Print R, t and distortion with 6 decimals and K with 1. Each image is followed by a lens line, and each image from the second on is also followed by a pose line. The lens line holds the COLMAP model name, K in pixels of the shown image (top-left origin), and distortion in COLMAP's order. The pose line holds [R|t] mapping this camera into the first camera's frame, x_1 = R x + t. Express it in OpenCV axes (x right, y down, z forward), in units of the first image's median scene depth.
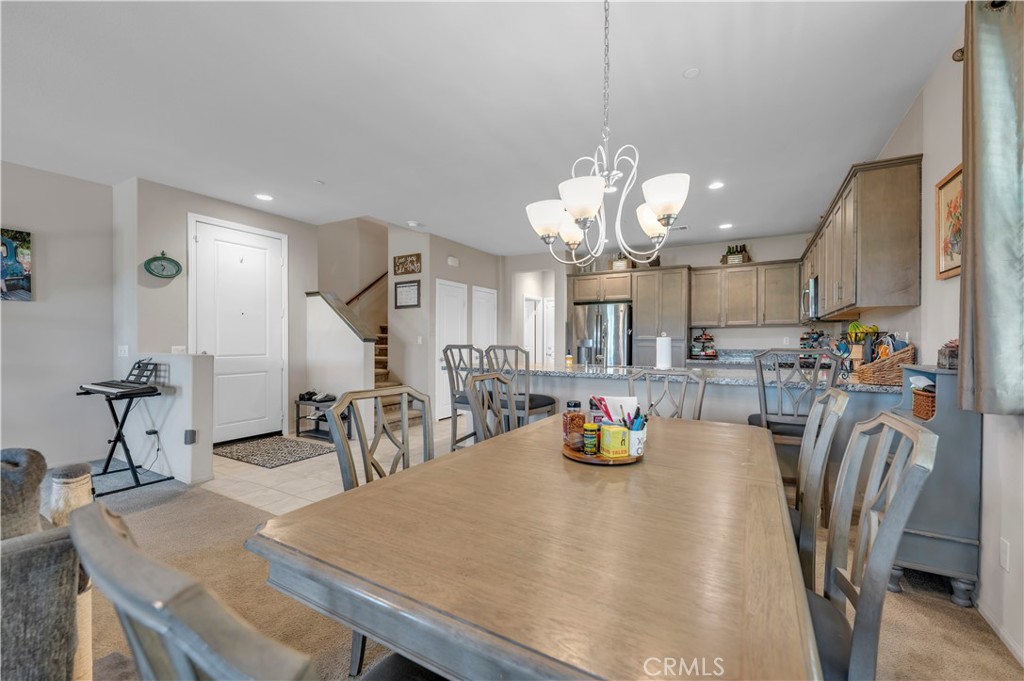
lens RADIAL K [[409.0, 0, 513.3], [0, 409.0, 342.3], [0, 0, 1]] dist [0.011556, -0.006243]
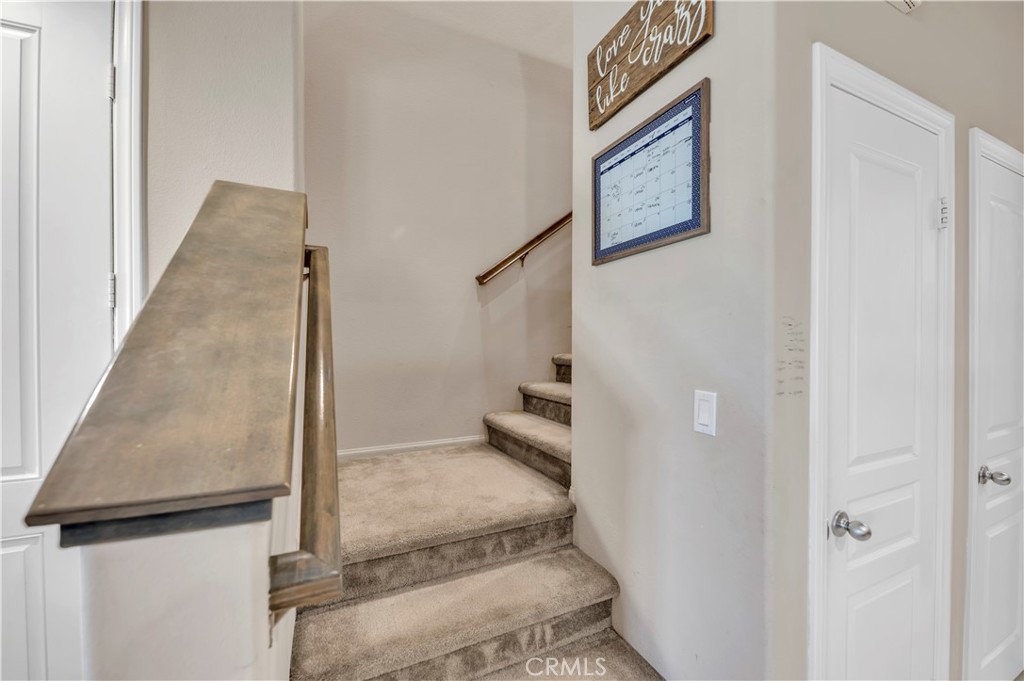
lens RADIAL K [[409.0, 0, 513.3], [0, 409.0, 342.3], [0, 0, 1]] dist [0.011556, -0.006243]
pose [[0.817108, -0.000243, -0.576485, -0.191660], [-0.000709, 0.999999, -0.001426, -0.035016], [0.576485, 0.001574, 0.817107, 0.794723]]
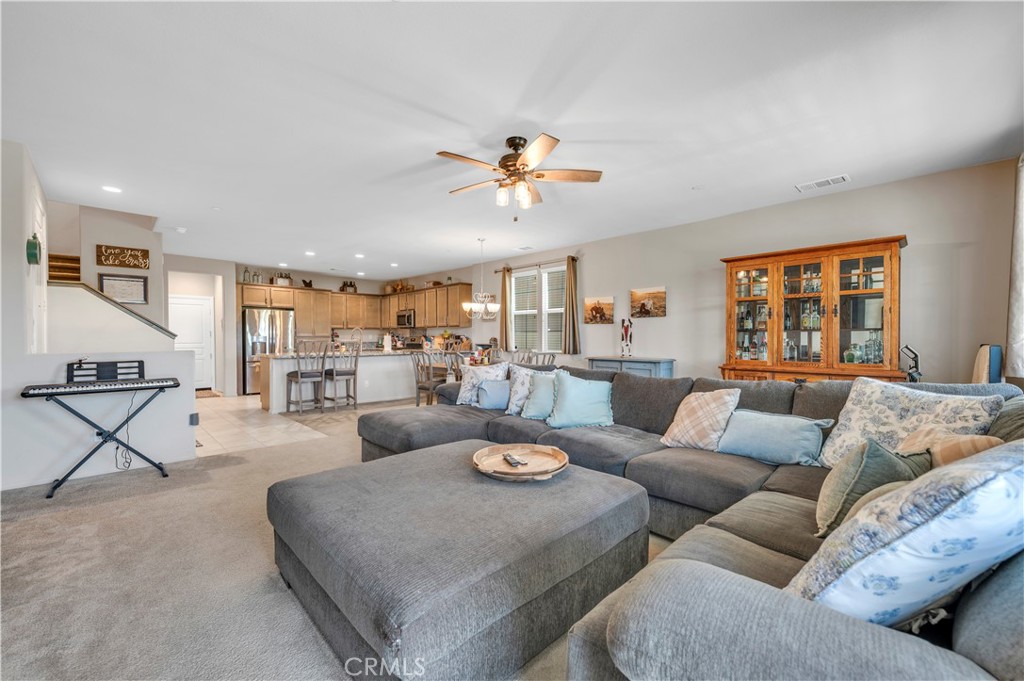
lens RADIAL K [[409.0, 0, 513.3], [0, 409.0, 342.3], [0, 0, 1]] dist [0.011556, -0.006243]
pose [[0.266582, -0.014466, 0.963704, -0.948997], [0.004388, 0.999895, 0.013795, -0.002669], [-0.963802, 0.000551, 0.266617, -0.121957]]
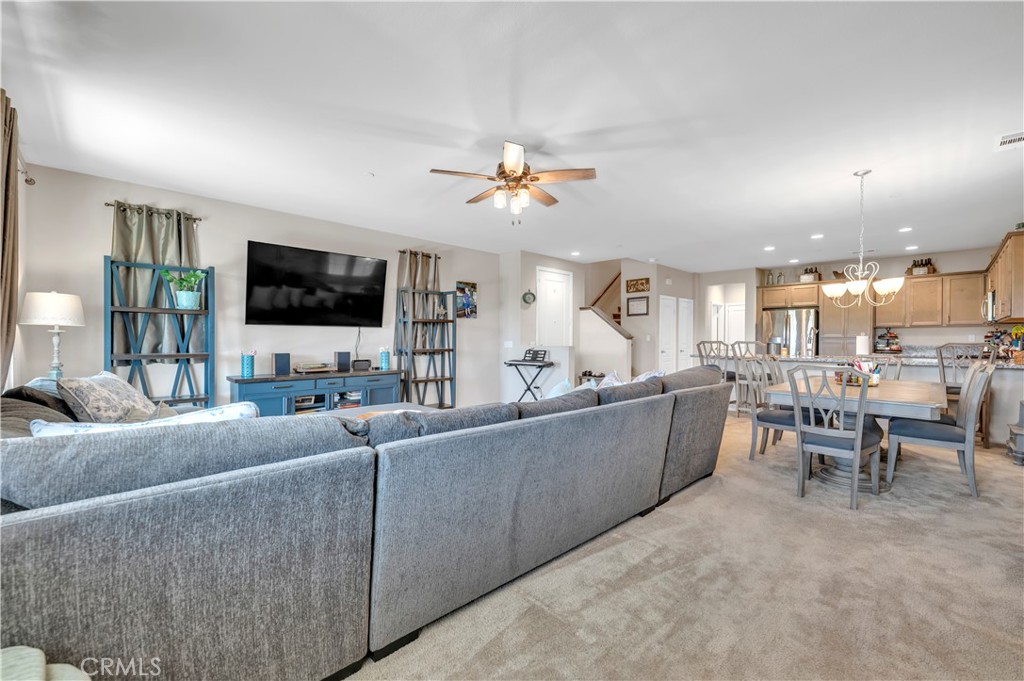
lens RADIAL K [[409.0, 0, 513.3], [0, 409.0, 342.3], [0, 0, 1]] dist [0.011556, -0.006243]
pose [[0.961309, 0.001468, -0.275467, -0.286204], [0.000228, 0.999981, 0.006125, 0.000787], [0.275471, -0.005950, 0.961291, -0.511326]]
